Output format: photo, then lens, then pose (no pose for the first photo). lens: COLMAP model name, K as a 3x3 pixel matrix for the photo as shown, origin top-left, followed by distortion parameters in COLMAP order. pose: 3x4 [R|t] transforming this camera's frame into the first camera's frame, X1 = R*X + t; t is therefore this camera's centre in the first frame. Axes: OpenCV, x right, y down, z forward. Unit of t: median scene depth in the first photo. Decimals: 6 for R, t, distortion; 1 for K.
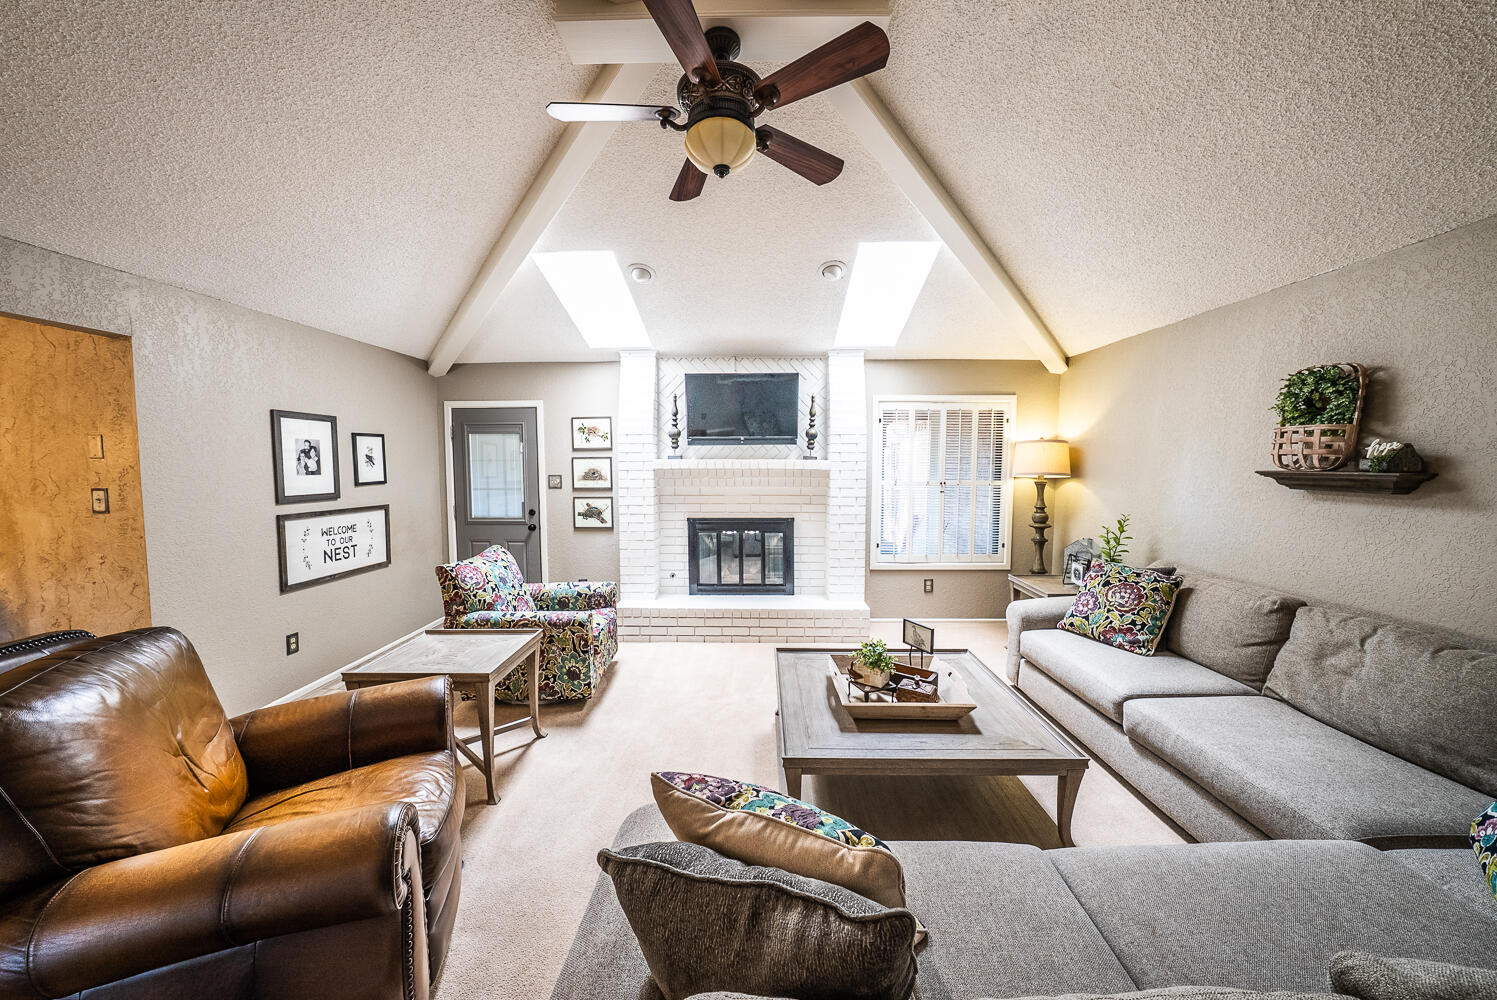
lens RADIAL K [[520.0, 0, 748.4], [0, 520.0, 499.1], [0, 0, 1]] dist [-0.022205, 0.003296]
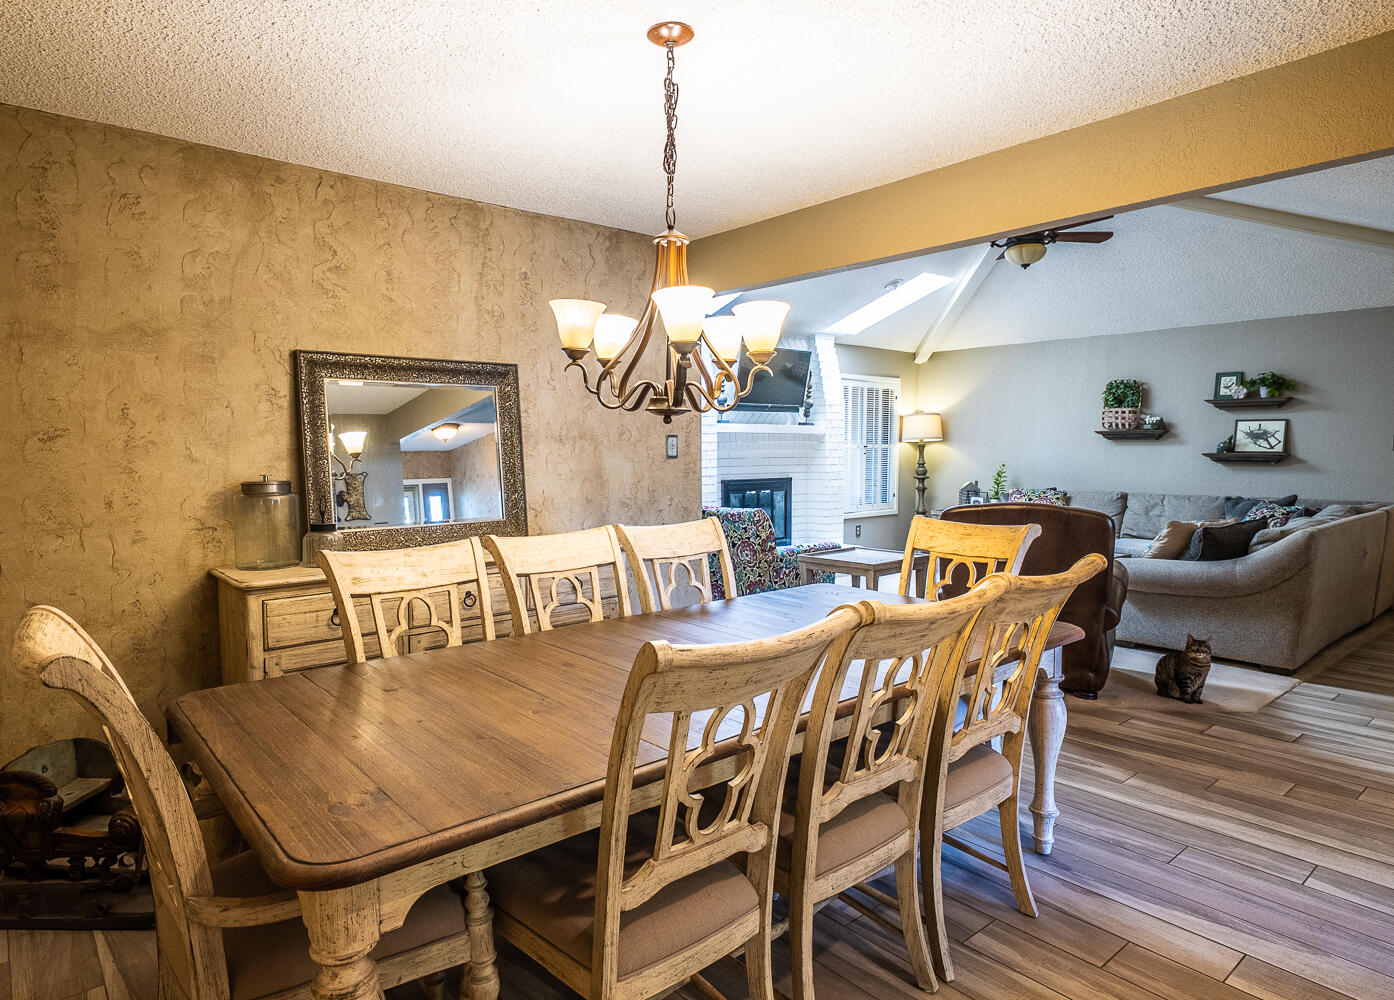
lens RADIAL K [[815.0, 0, 640.7], [0, 815.0, 496.9], [0, 0, 1]] dist [-0.003346, 0.003272]
pose [[0.774241, -0.041235, 0.631546, -1.580598], [0.046717, 0.998877, 0.007947, 0.060888], [-0.631164, 0.023351, 0.775298, -0.206057]]
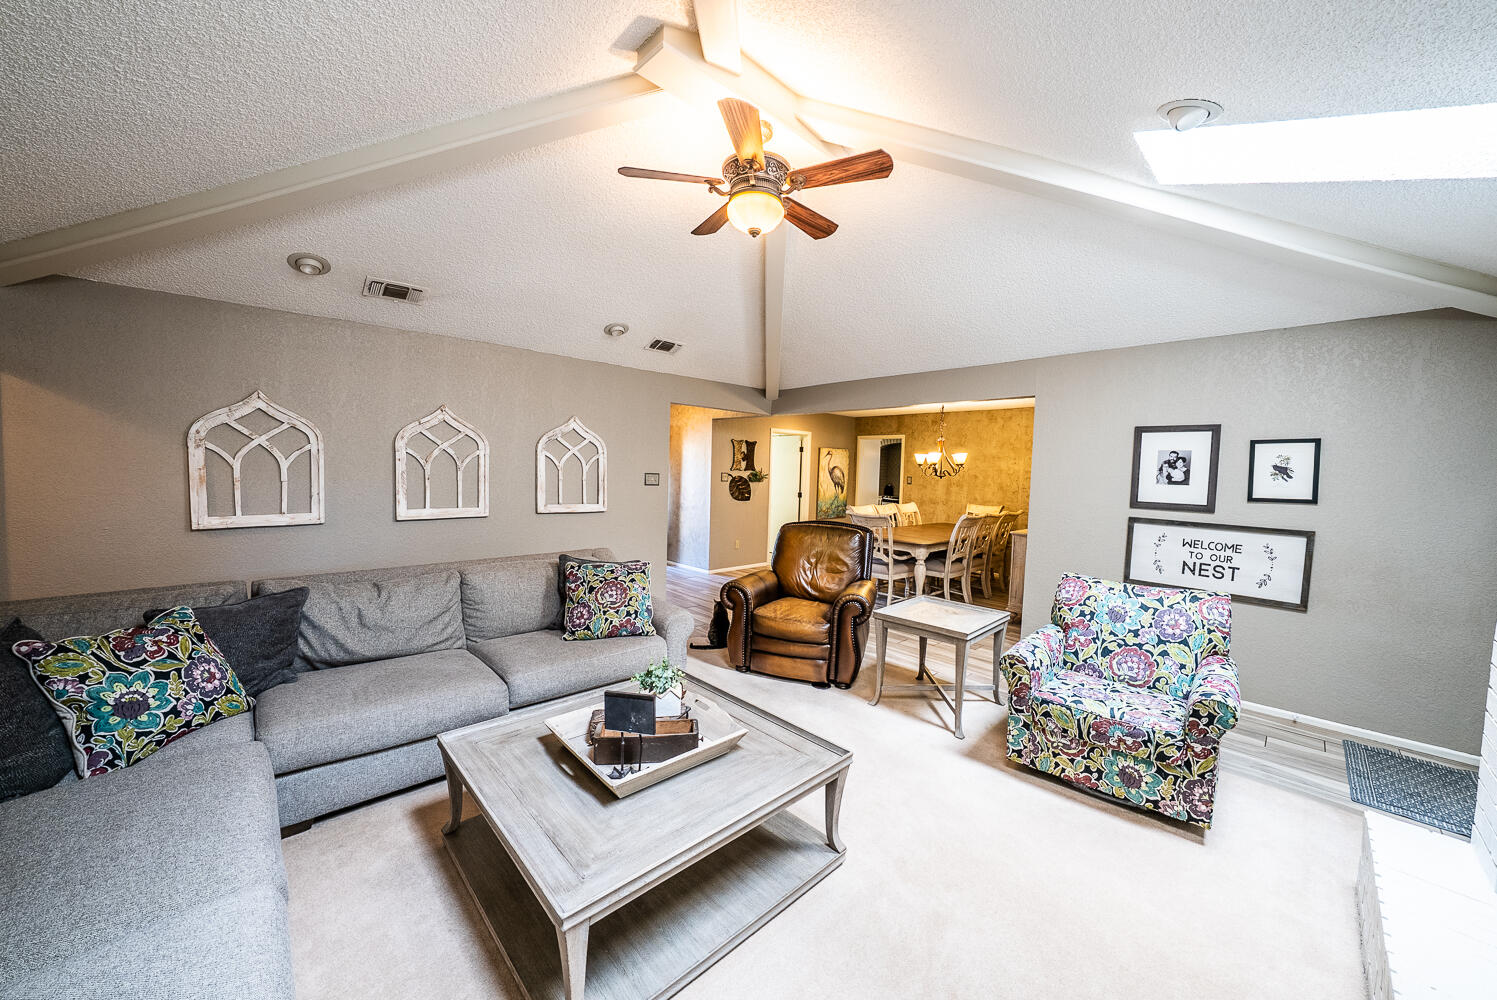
lens RADIAL K [[546.8, 0, 753.7], [0, 546.8, 497.3], [0, 0, 1]] dist [-0.017787, -0.000148]
pose [[-0.702821, 0.024532, -0.710943, 0.473488], [-0.072737, 0.991689, 0.106126, -0.068878], [0.707638, 0.126299, -0.695196, 1.048032]]
